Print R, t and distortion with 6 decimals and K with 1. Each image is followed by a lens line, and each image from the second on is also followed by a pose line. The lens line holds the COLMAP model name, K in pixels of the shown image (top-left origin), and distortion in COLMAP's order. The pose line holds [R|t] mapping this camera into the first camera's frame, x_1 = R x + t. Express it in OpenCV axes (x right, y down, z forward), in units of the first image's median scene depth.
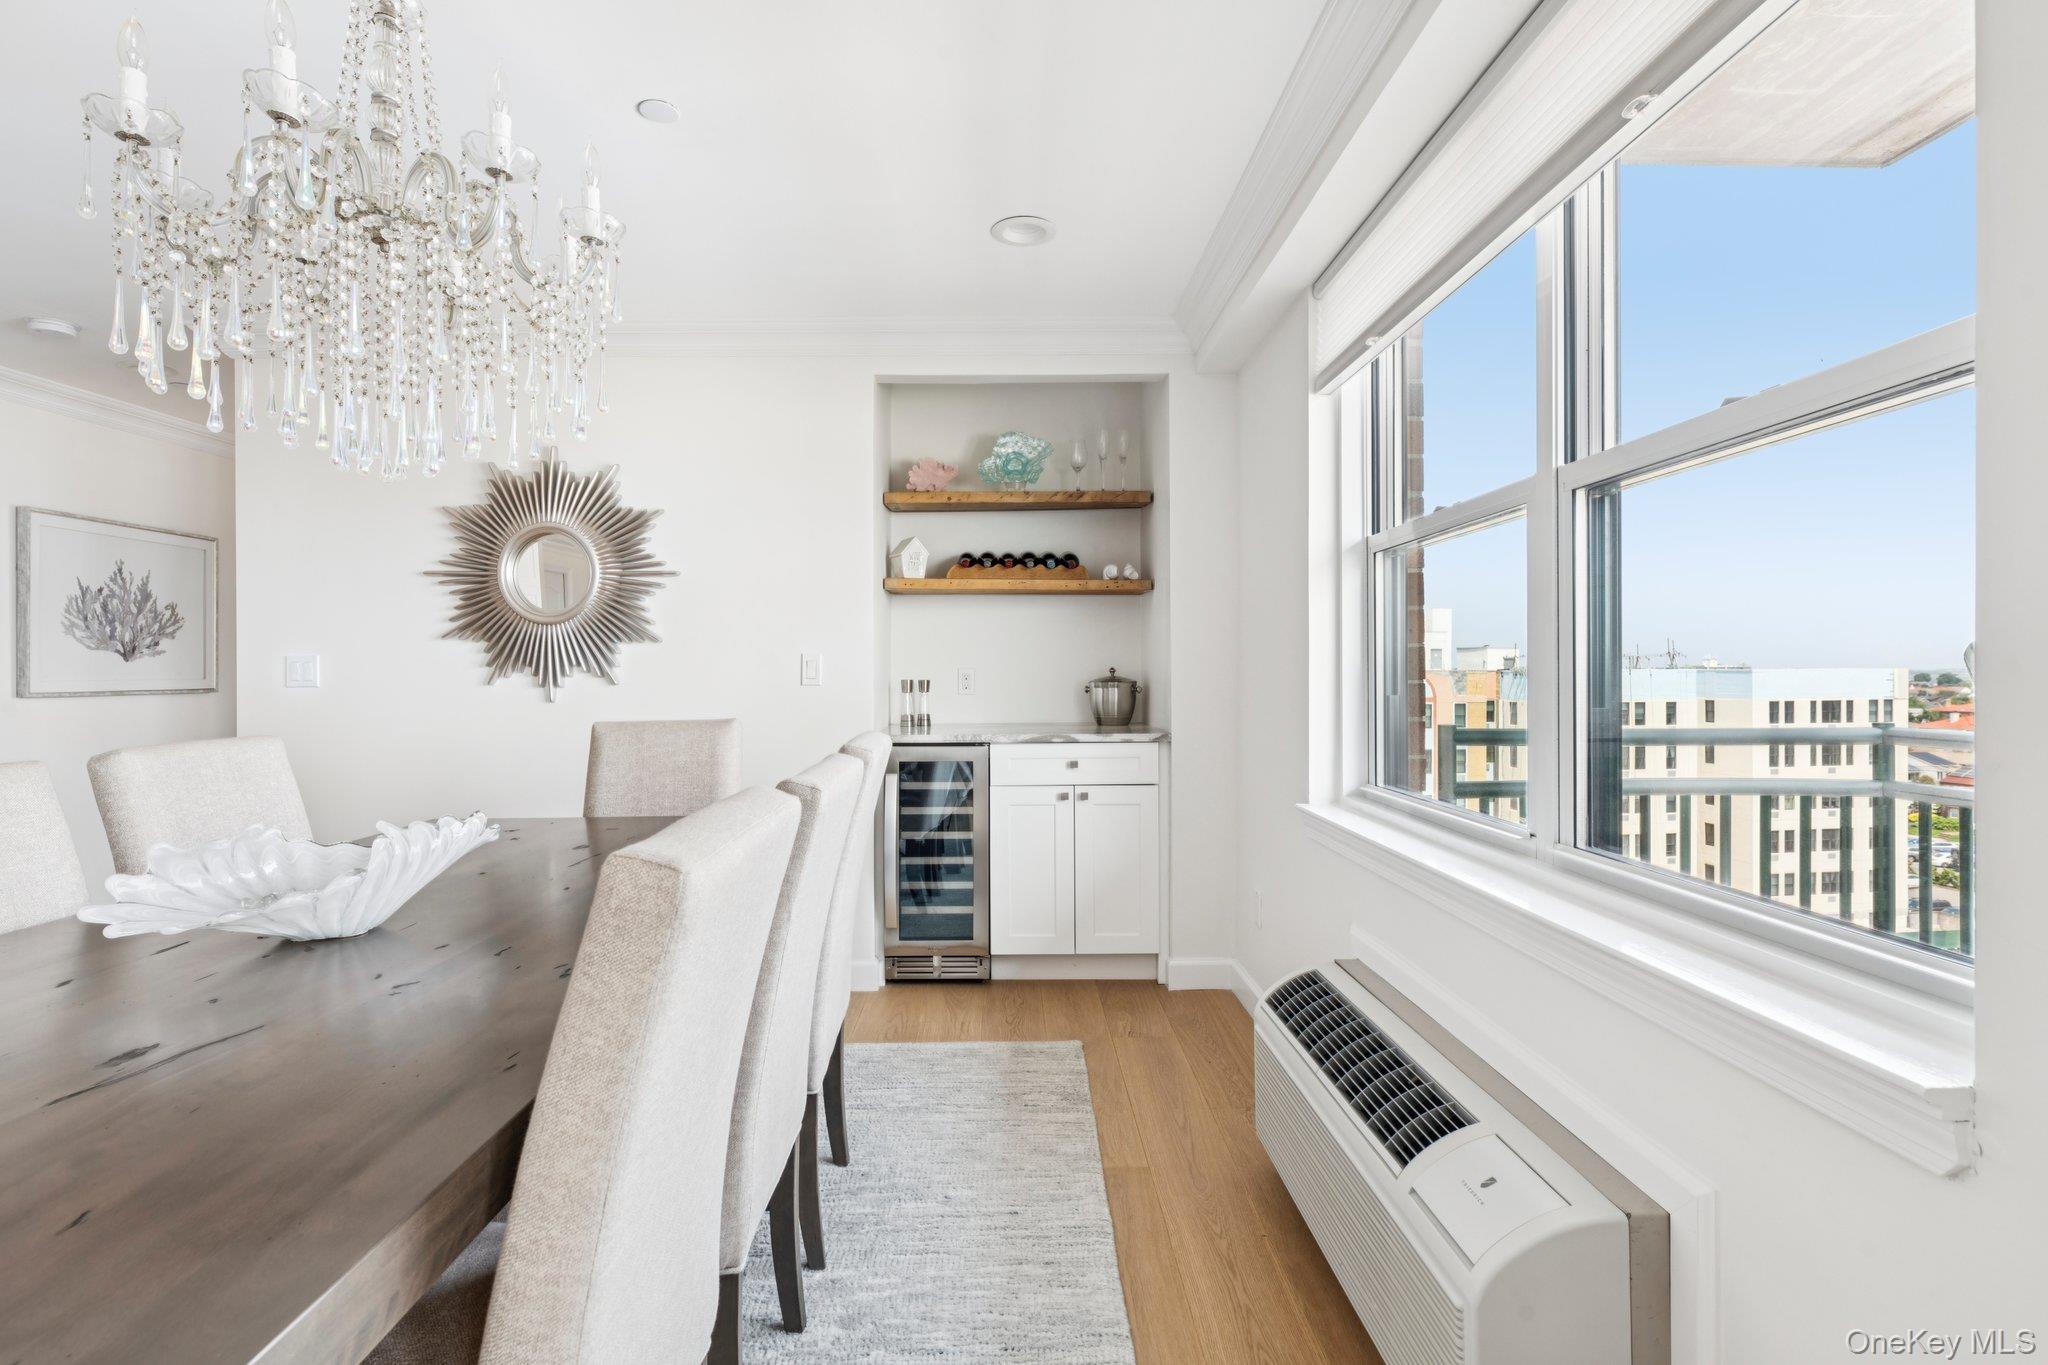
lens RADIAL K [[982.9, 0, 1016.5], [0, 982.9, 673.7], [0, 0, 1]] dist [0.002435, 0.000010]
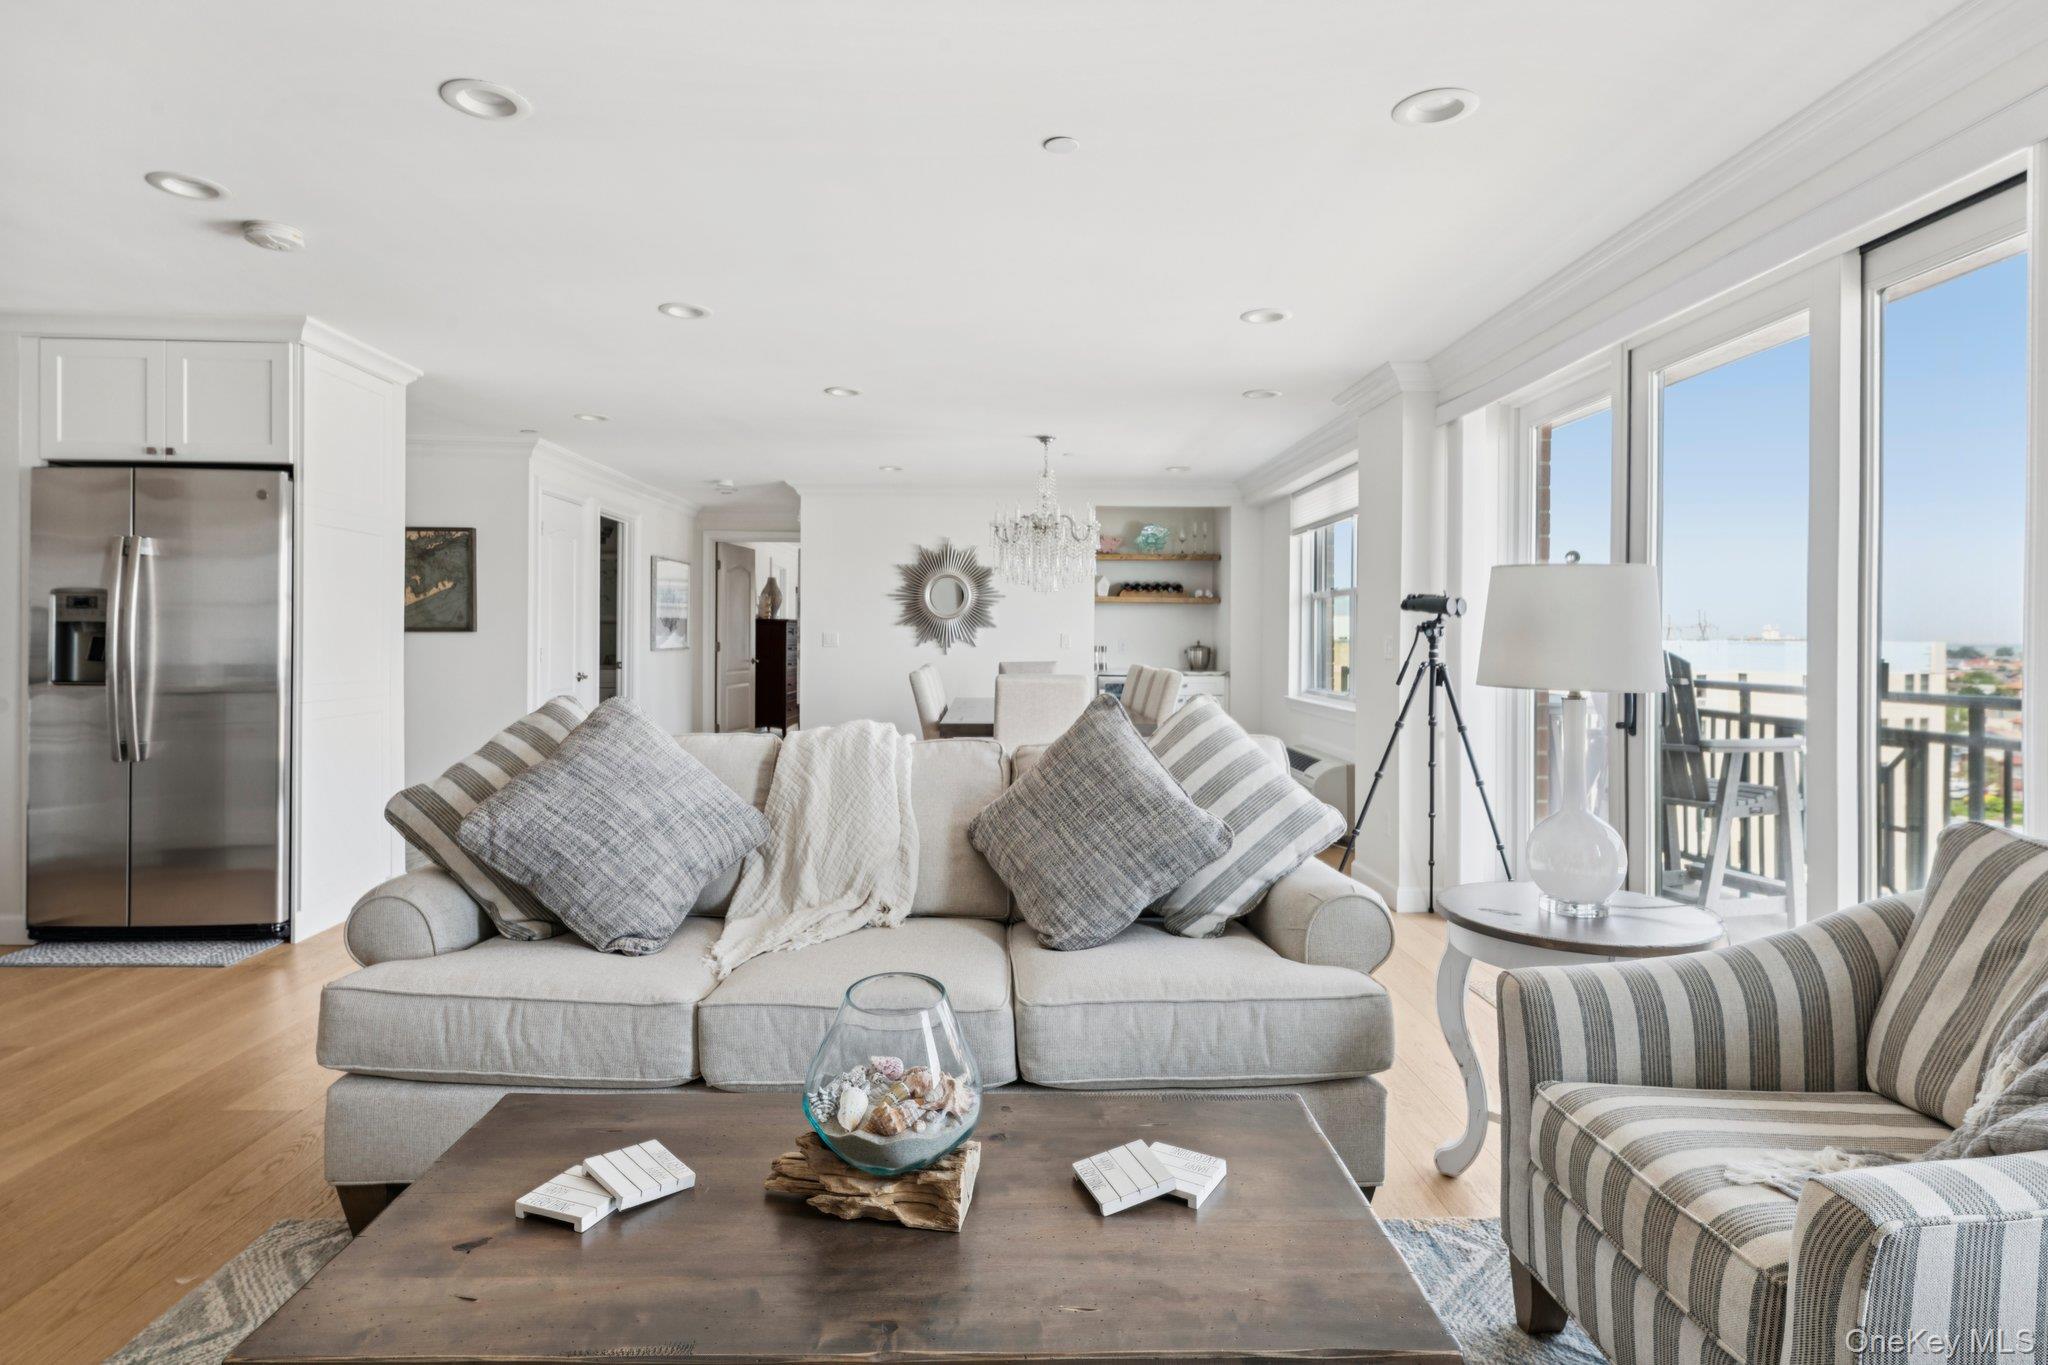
lens RADIAL K [[1085.8, 0, 1020.1], [0, 1085.8, 641.7], [0, 0, 1]] dist [0.001415, -0.000178]
pose [[0.999947, 0.008372, 0.006028, -0.323035], [-0.008386, 0.999962, 0.002266, -0.006601], [-0.006009, -0.002317, 0.999979, -1.399584]]
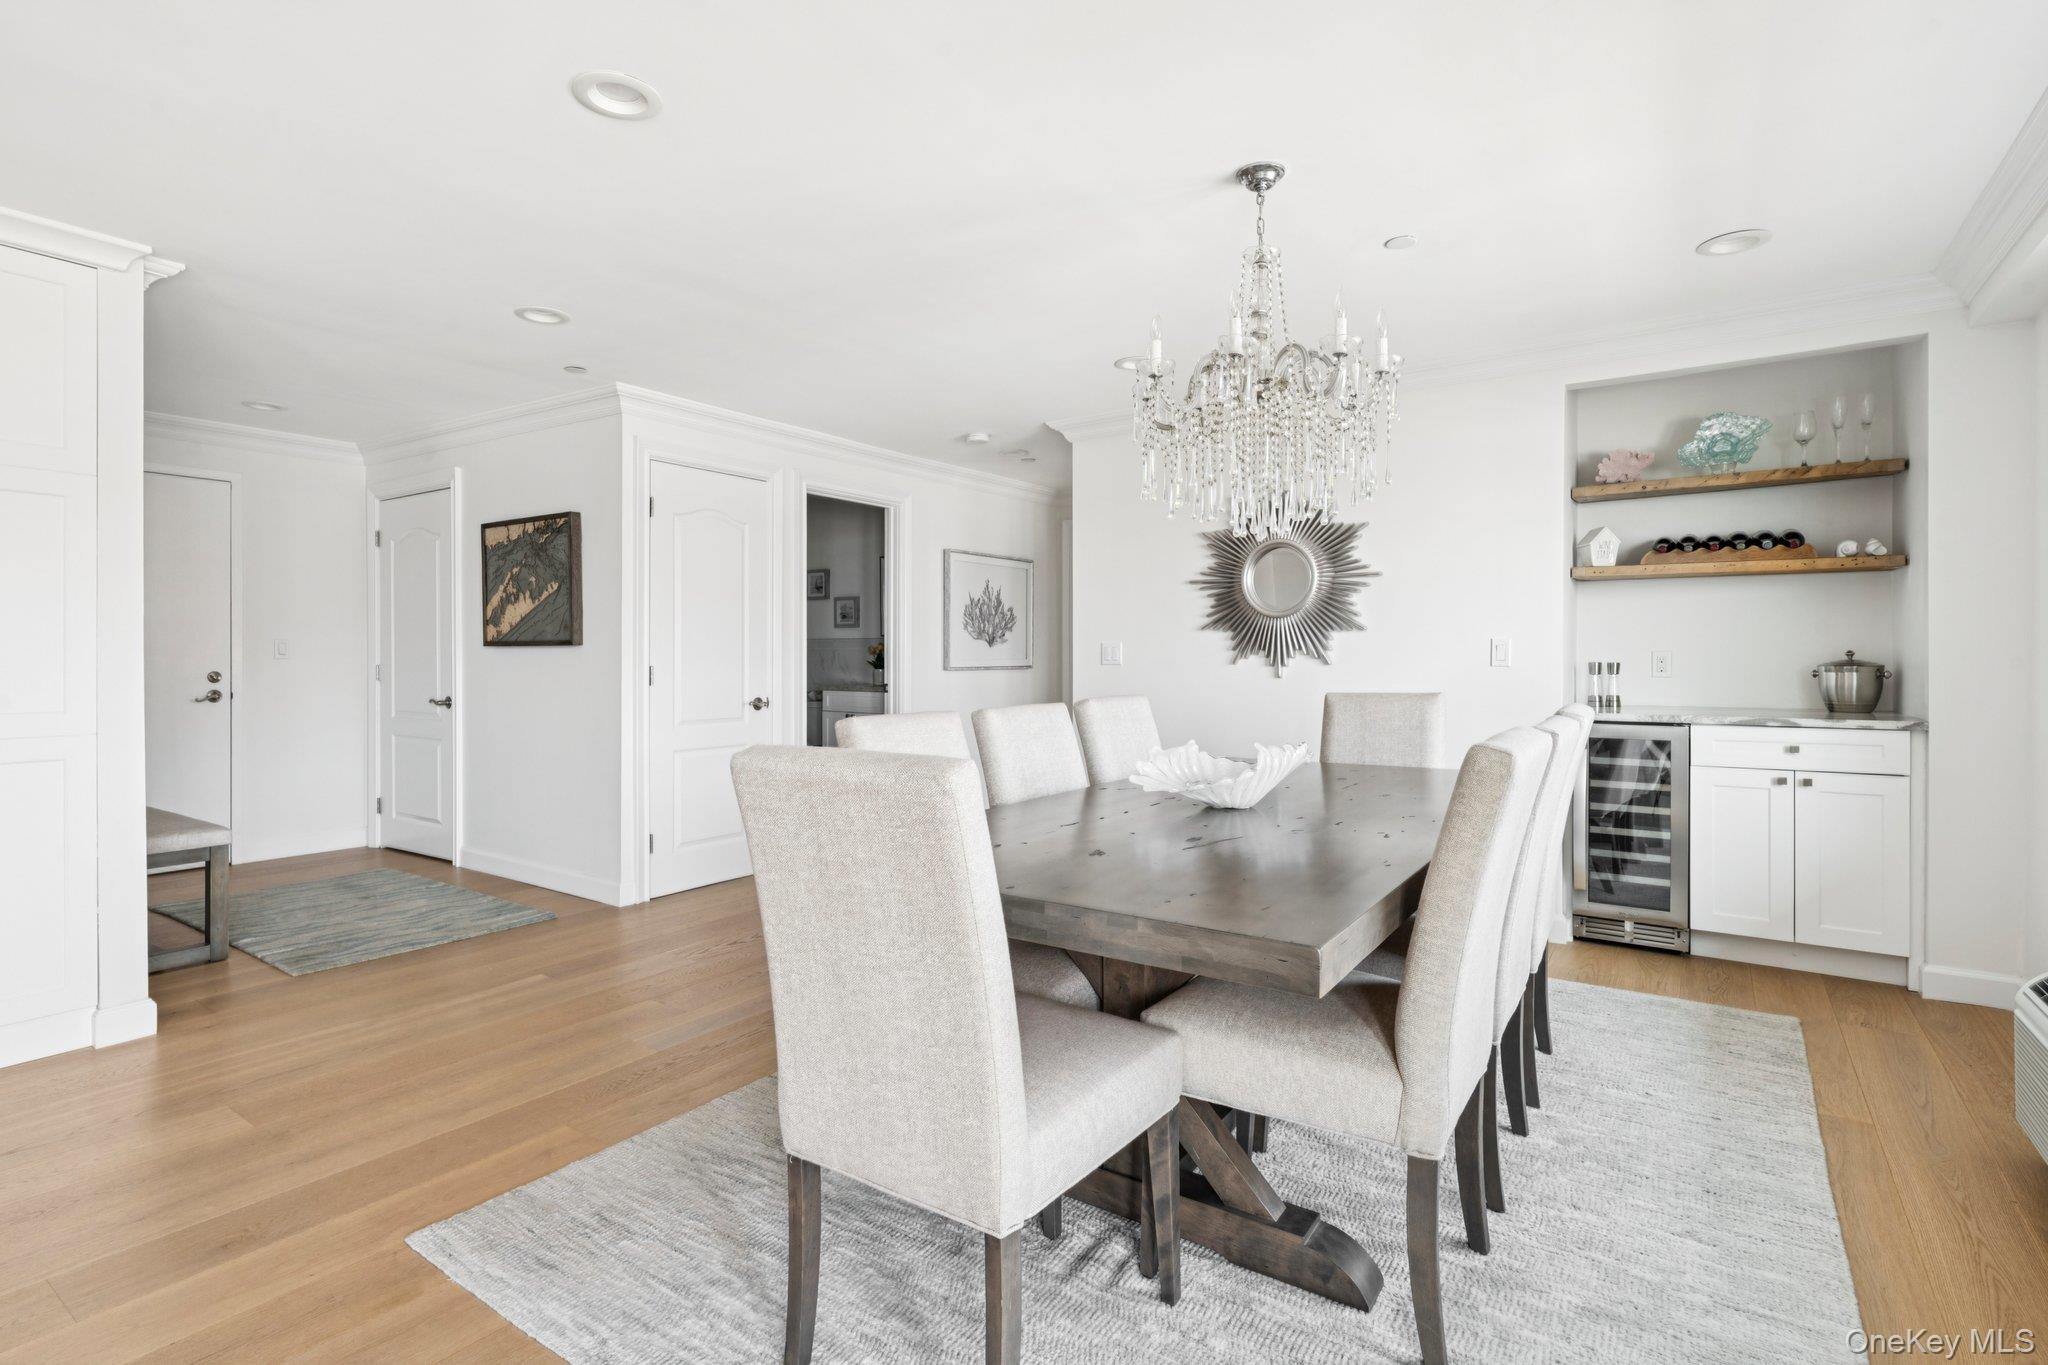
lens RADIAL K [[987.6, 0, 1012.2], [0, 987.6, 661.6], [0, 0, 1]] dist [0.000924, -0.000559]
pose [[0.811517, 0.005577, -0.584302, 0.000594], [-0.002588, 0.999979, 0.005950, 0.000814], [0.584323, -0.003316, 0.811514, -0.258056]]
